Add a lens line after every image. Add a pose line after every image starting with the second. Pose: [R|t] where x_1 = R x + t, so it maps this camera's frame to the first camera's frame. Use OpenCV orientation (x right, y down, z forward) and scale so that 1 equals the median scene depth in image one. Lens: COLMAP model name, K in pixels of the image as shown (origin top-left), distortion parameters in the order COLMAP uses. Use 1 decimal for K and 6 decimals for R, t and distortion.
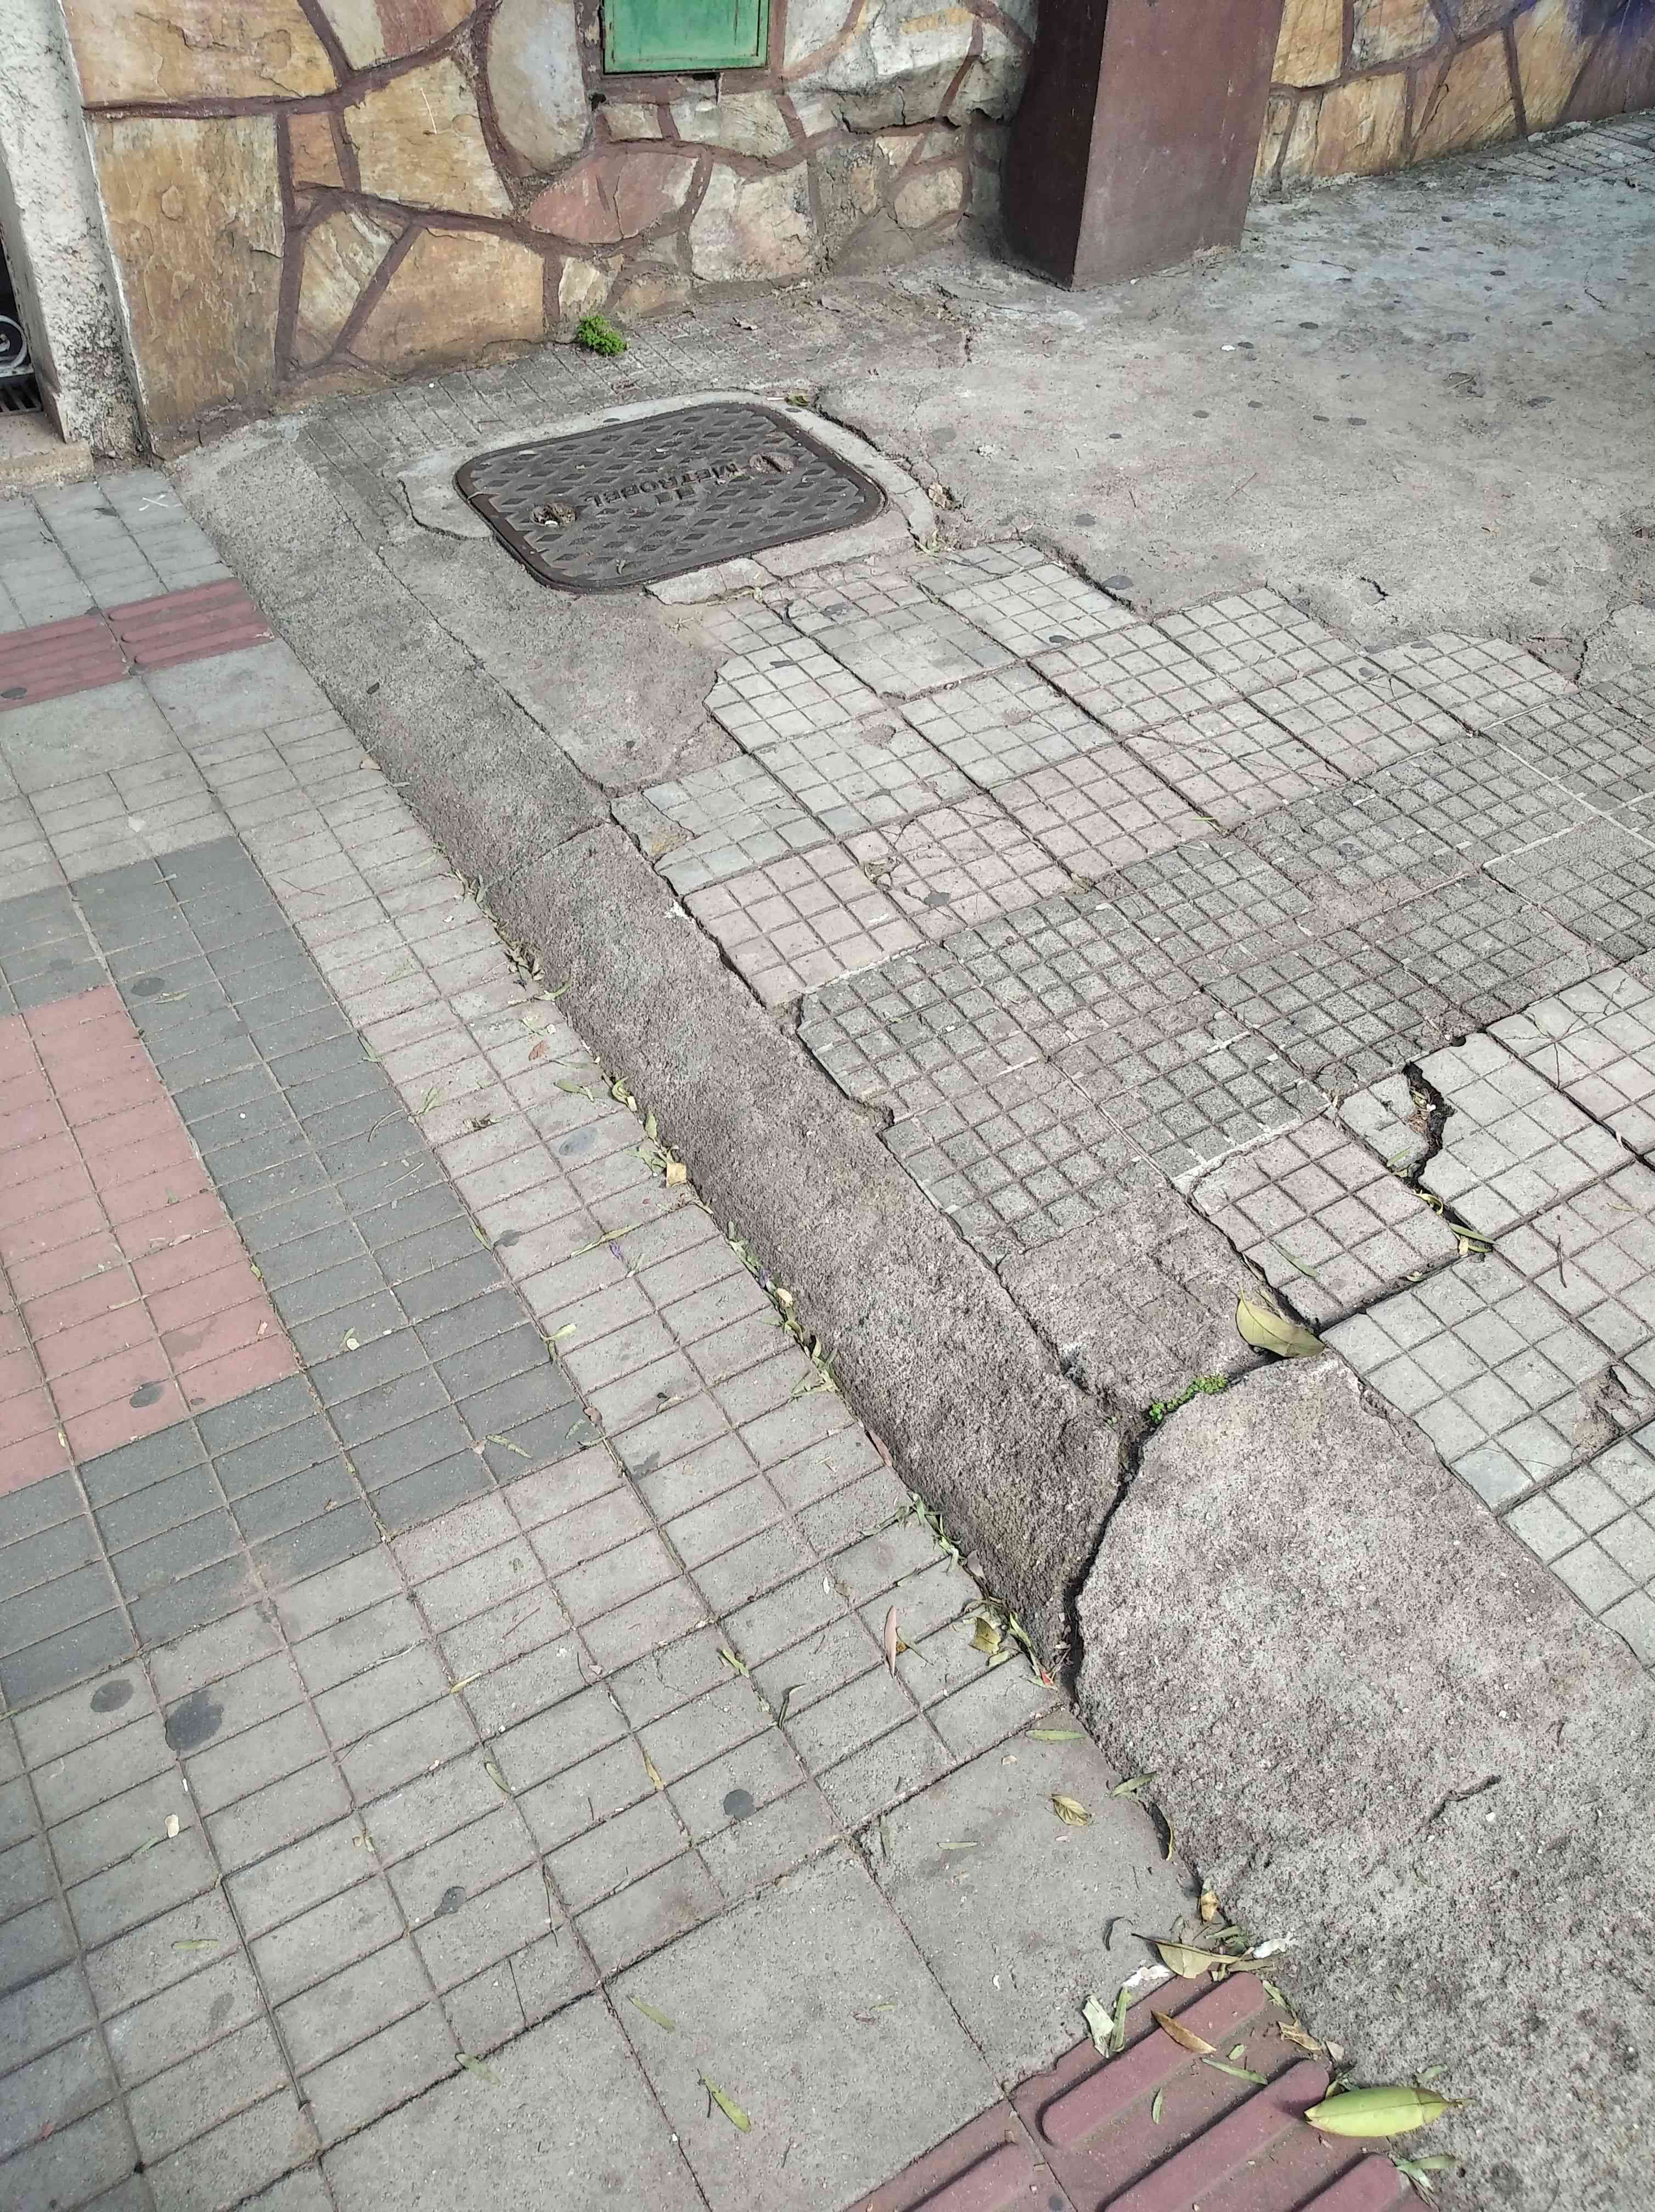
lens RADIAL K [[1699.4, 0, 811.4], [0, 1699.4, 1107.2], [0, 0, 1]] dist [0.023260, -0.040132]
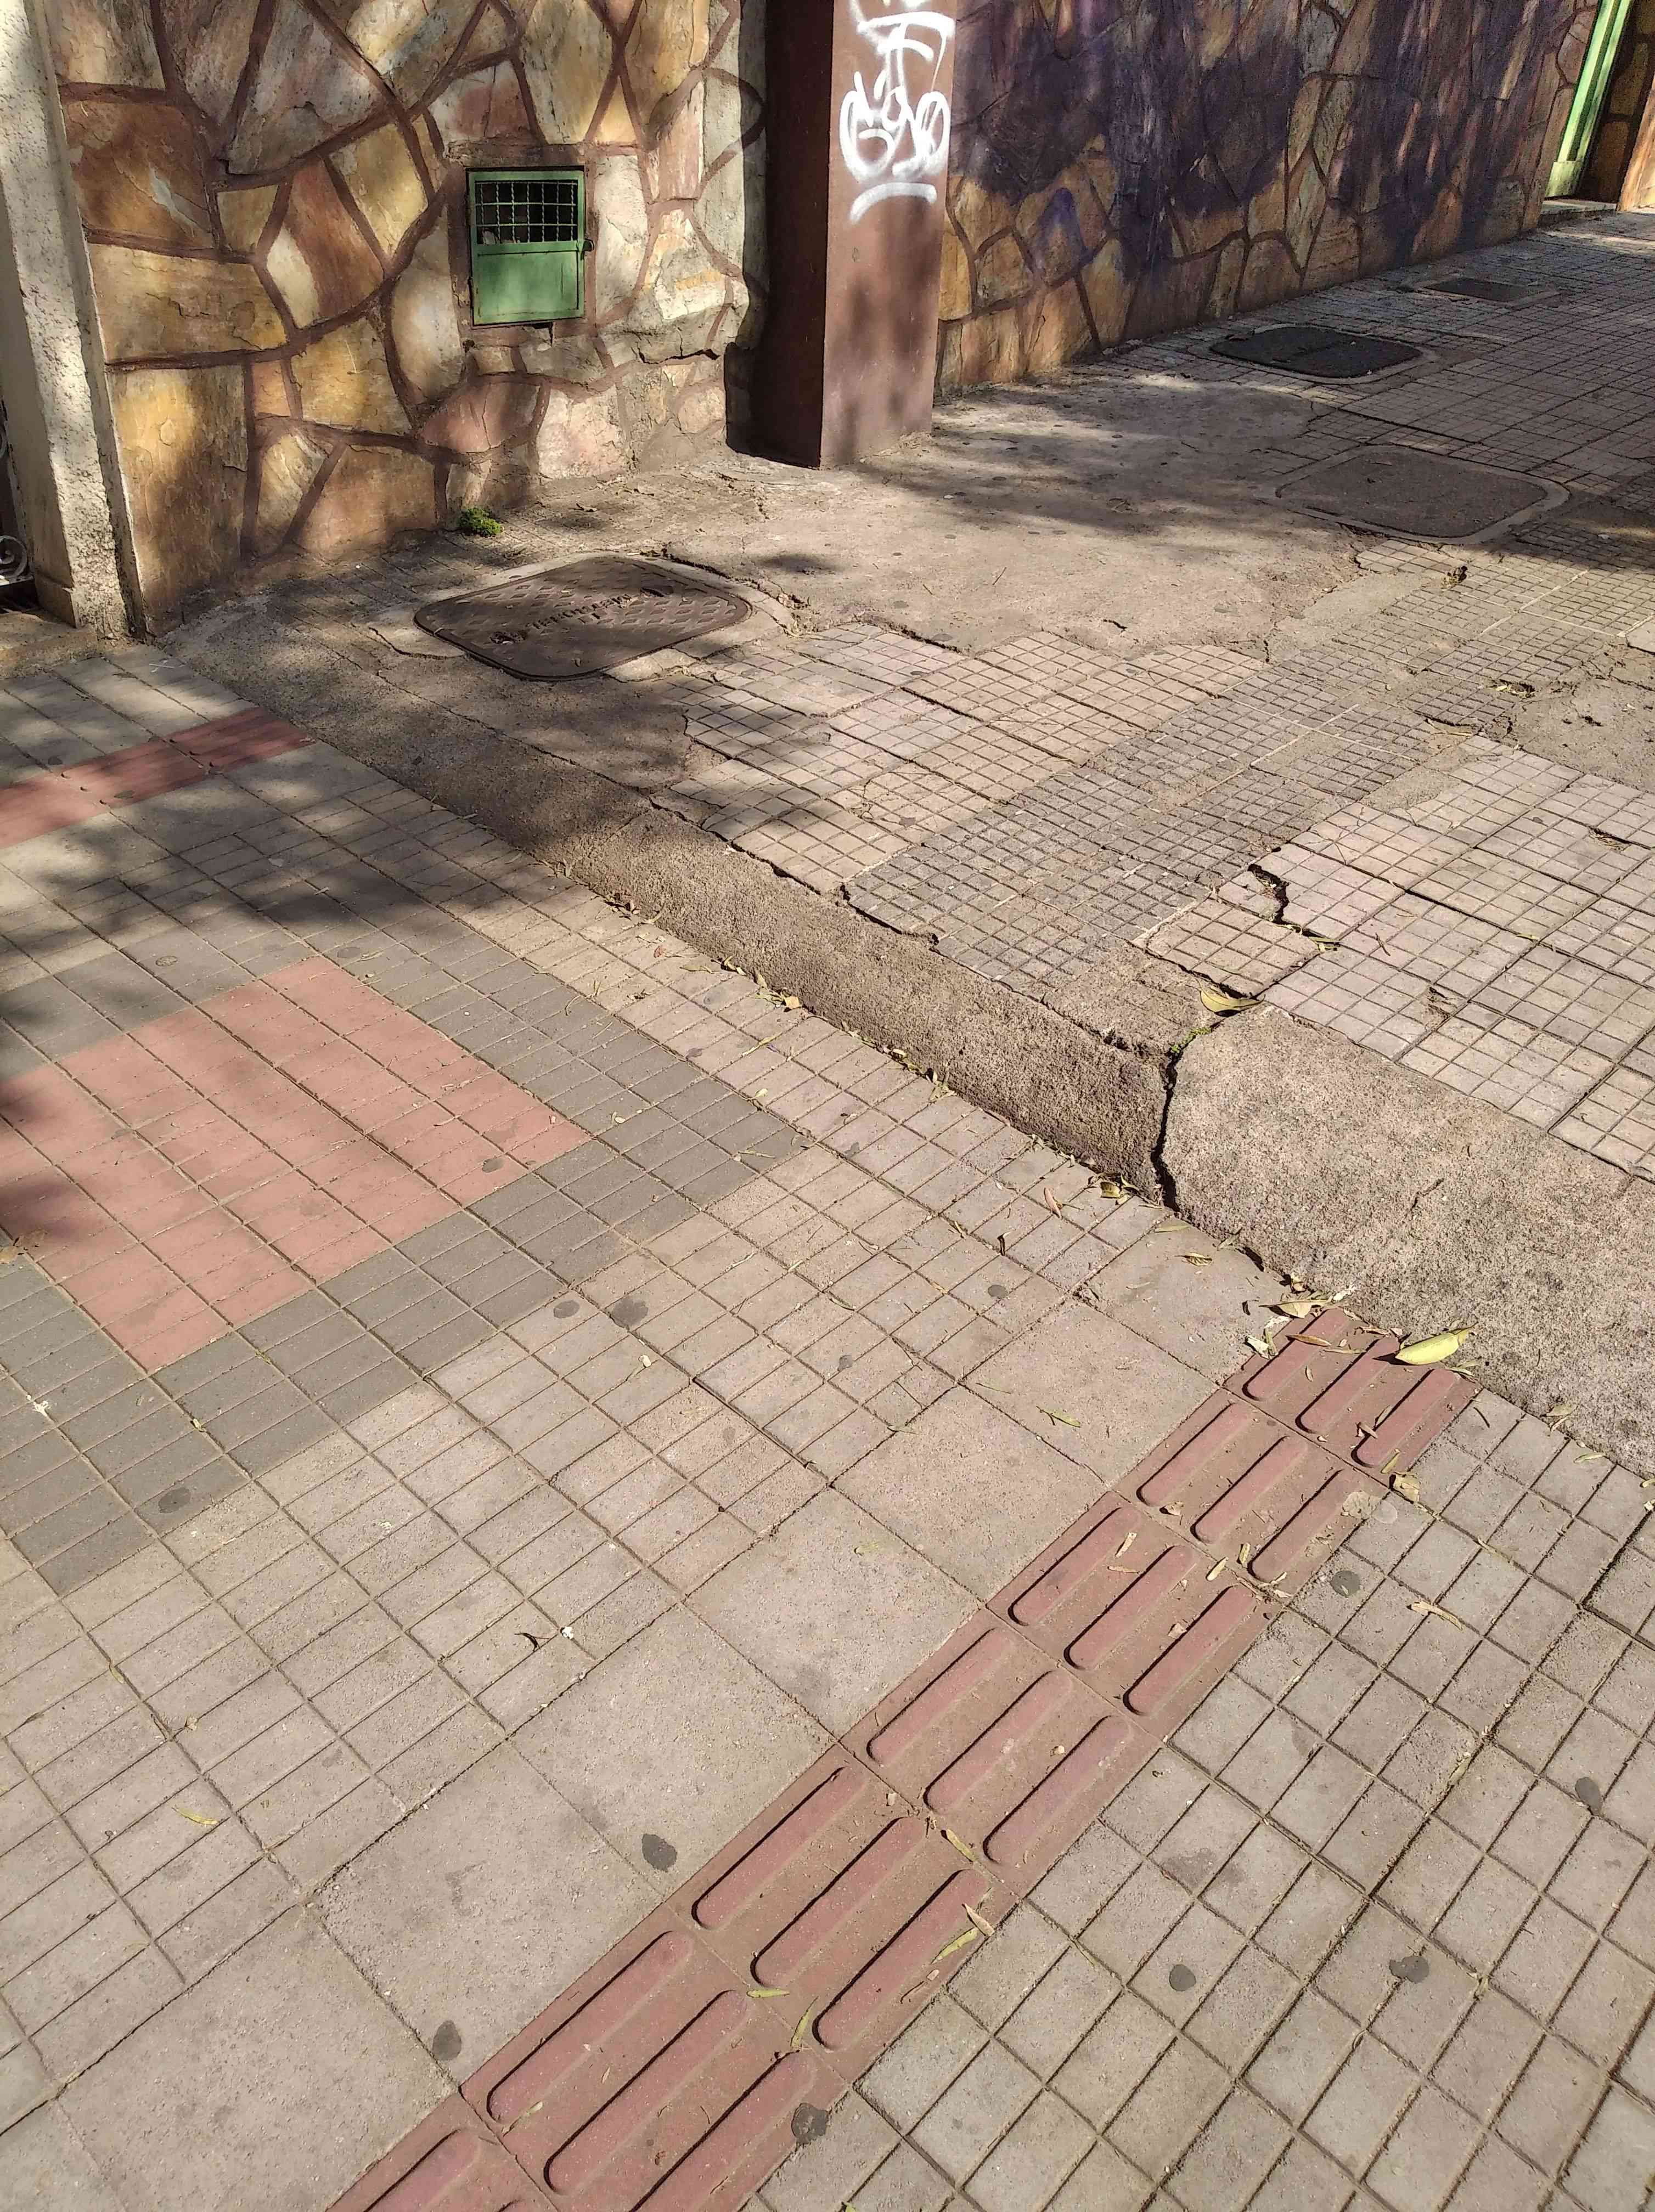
lens RADIAL K [[1699.4, 0, 804.9], [0, 1699.4, 1116.8], [0, 0, 1]] dist [0.023260, -0.040132]
pose [[0.967322, -0.149759, 0.204598, -0.370288], [0.177216, 0.976438, -0.123141, 0.305644], [-0.181336, 0.155375, 0.971069, -0.353517]]
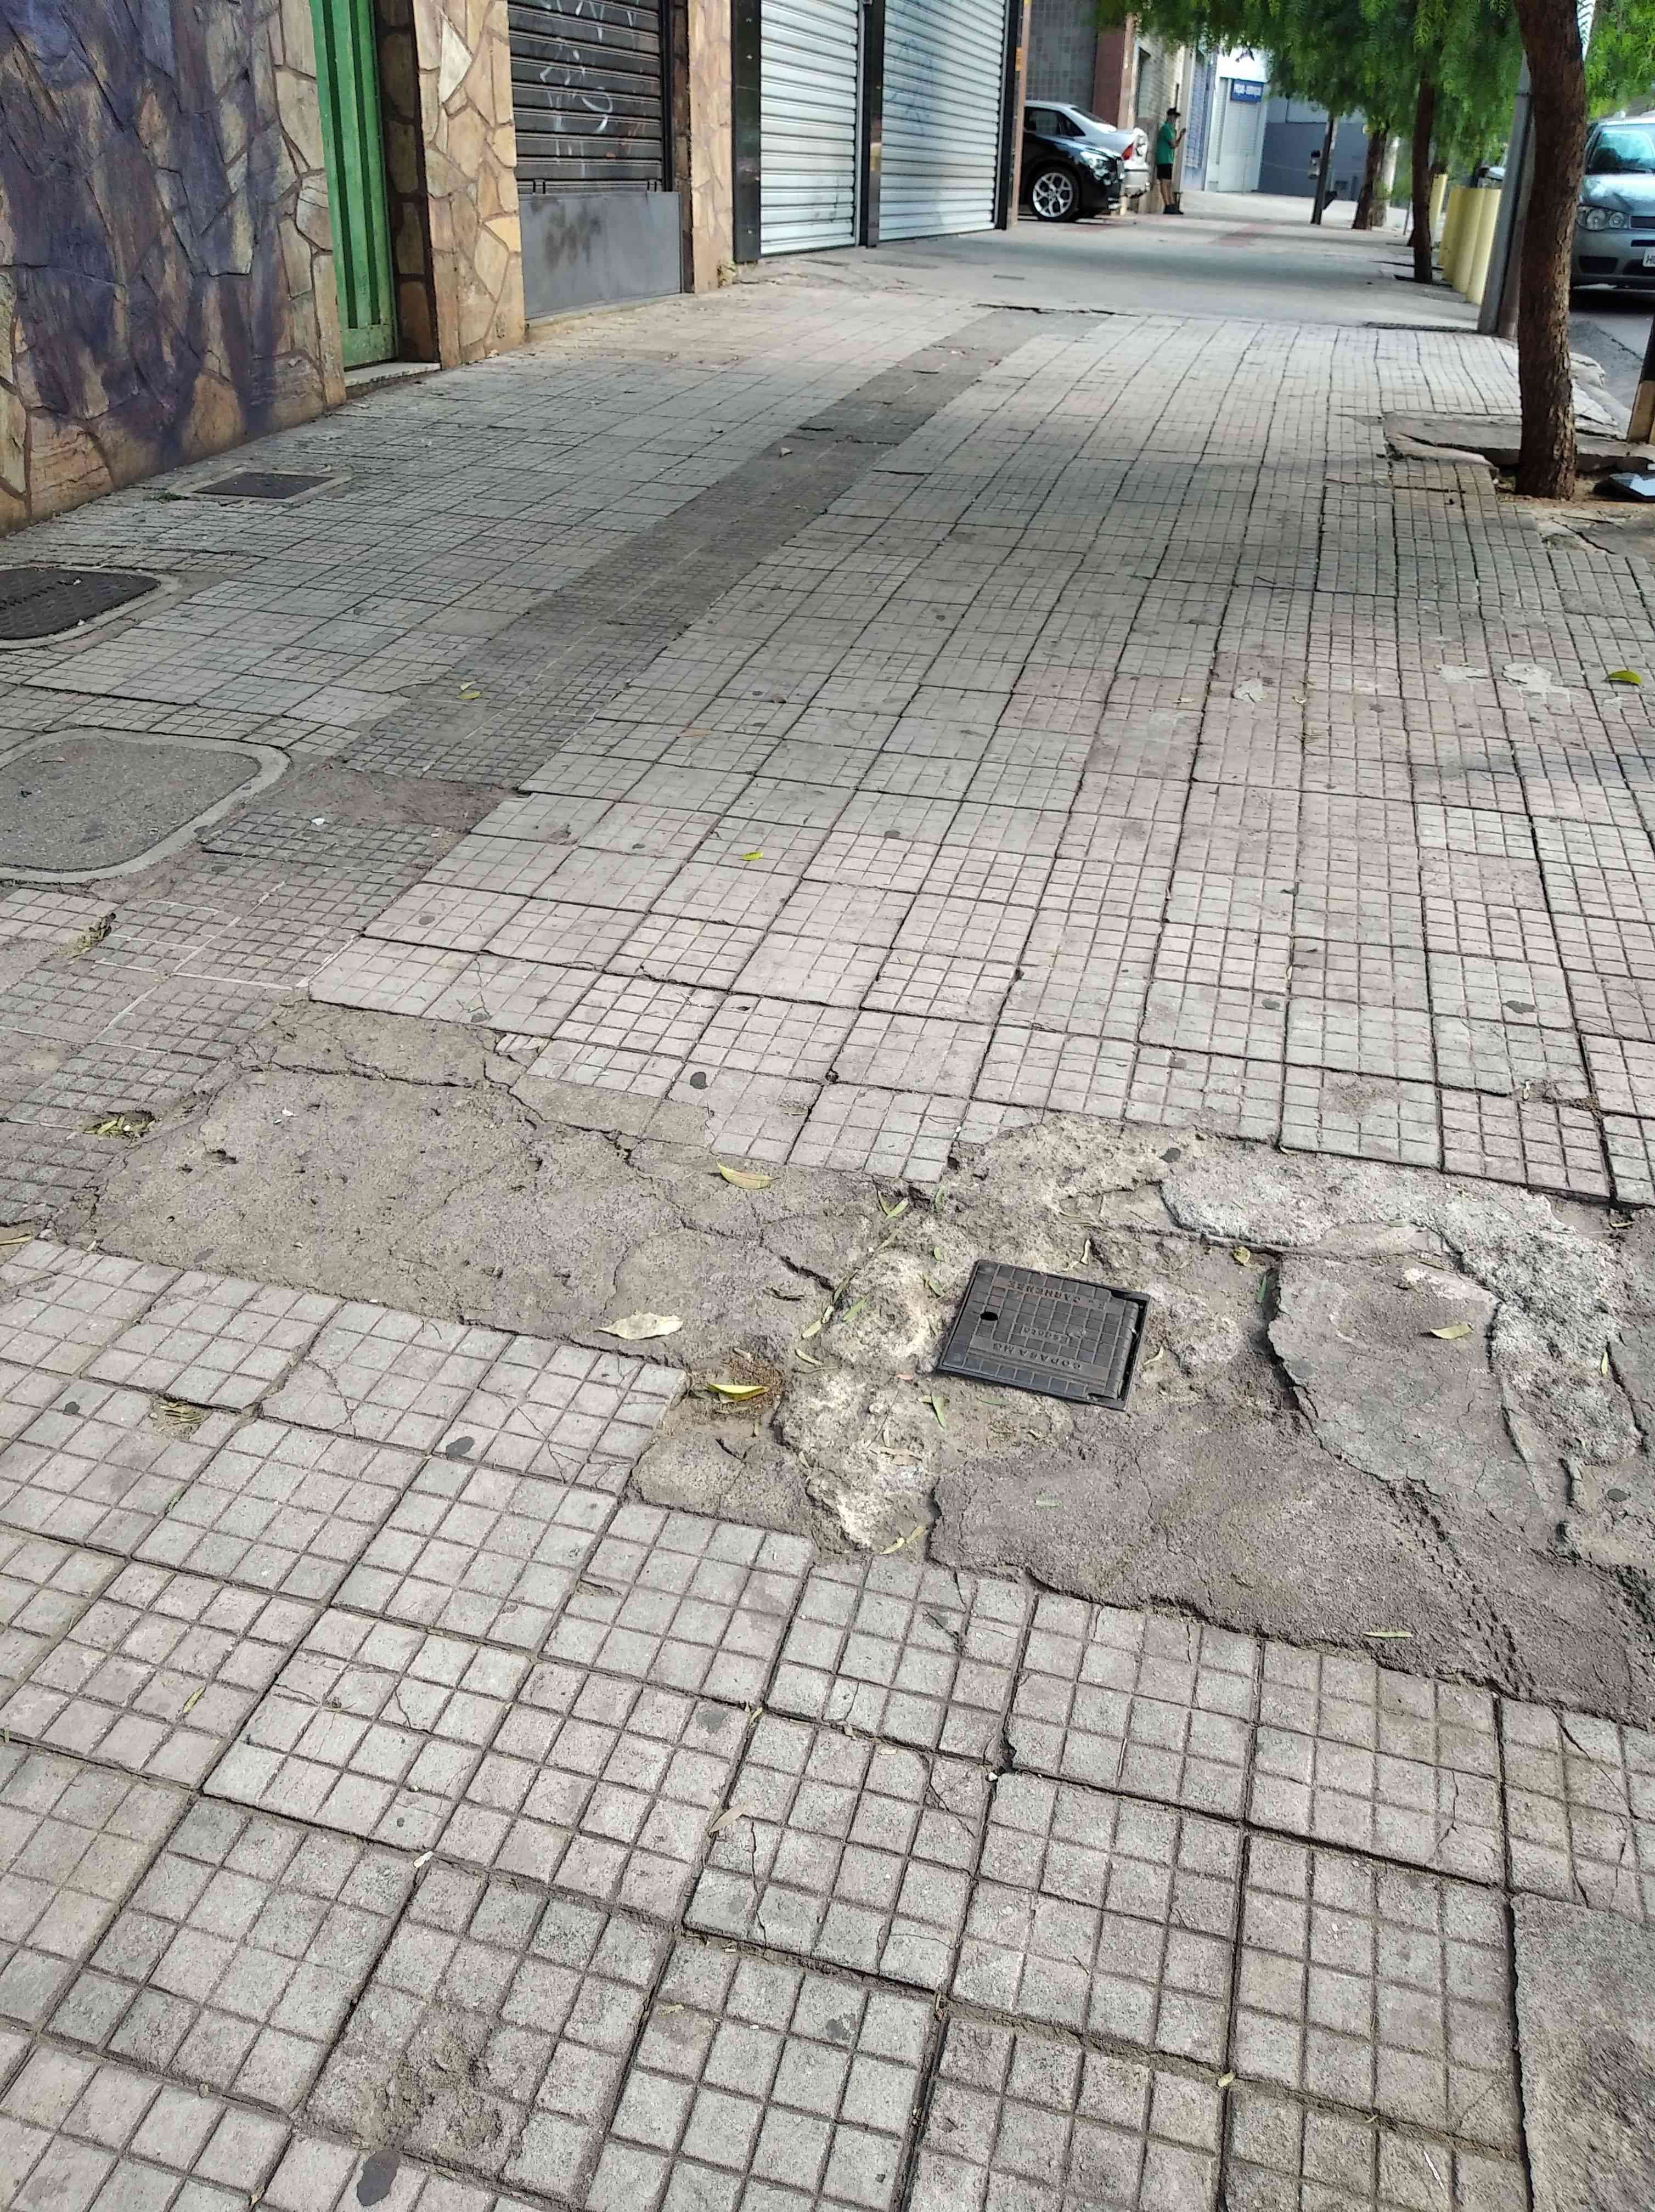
lens RADIAL K [[1699.4, 0, 825.7], [0, 1699.4, 1104.5], [0, 0, 1]] dist [0.023260, -0.040132]
pose [[0.718203, -0.371803, 0.588173, 0.439045], [0.487709, 0.871877, -0.044388, 0.071032], [-0.496311, 0.318737, 0.807516, -0.108227]]
